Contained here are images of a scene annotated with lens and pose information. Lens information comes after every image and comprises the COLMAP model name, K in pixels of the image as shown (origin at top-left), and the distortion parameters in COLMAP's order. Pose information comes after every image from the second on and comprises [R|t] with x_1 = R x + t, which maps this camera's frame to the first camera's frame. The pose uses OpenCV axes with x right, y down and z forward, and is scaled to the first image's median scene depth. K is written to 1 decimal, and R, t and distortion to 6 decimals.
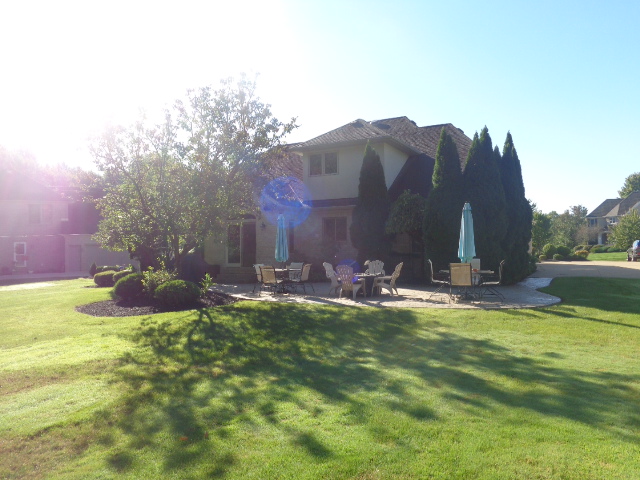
lens RADIAL K [[485.1, 0, 319.4], [0, 485.1, 236.8], [0, 0, 1]] dist [0.012422, -0.004435]
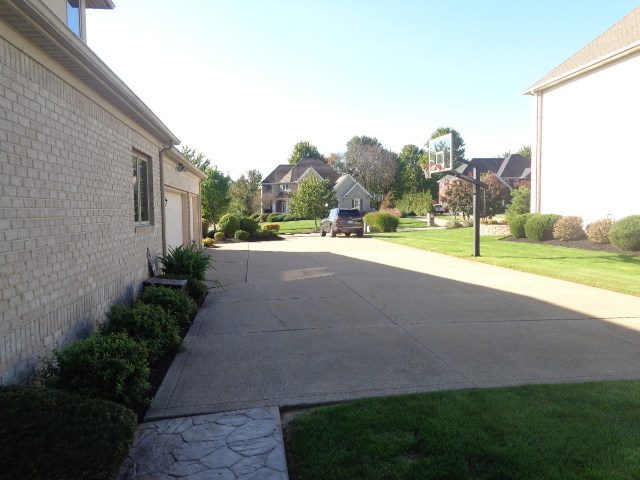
lens RADIAL K [[485.1, 0, 319.4], [0, 485.1, 236.8], [0, 0, 1]] dist [0.012422, -0.004435]
pose [[0.804395, -0.035068, 0.593059, 0.087614], [-0.005048, 0.997817, 0.065849, 0.000635], [-0.594073, -0.055963, 0.802462, 0.191791]]
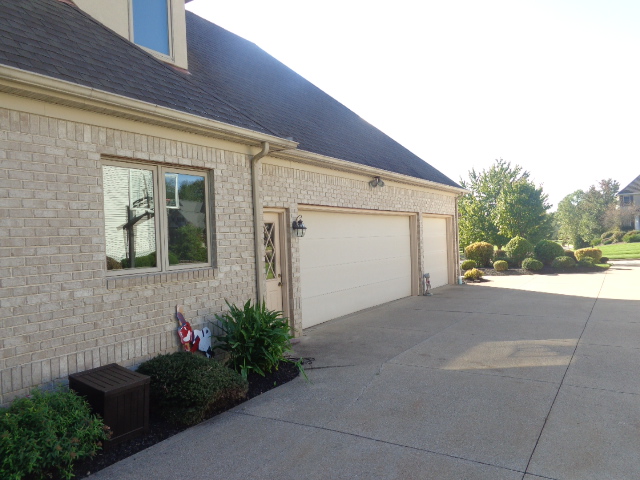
lens RADIAL K [[485.1, 0, 319.4], [0, 485.1, 236.8], [0, 0, 1]] dist [0.012422, -0.004435]
pose [[0.997527, -0.030268, -0.063433, 0.137858], [0.031322, 0.999386, 0.015687, -0.000062], [0.062919, -0.017635, 0.997863, 0.225349]]
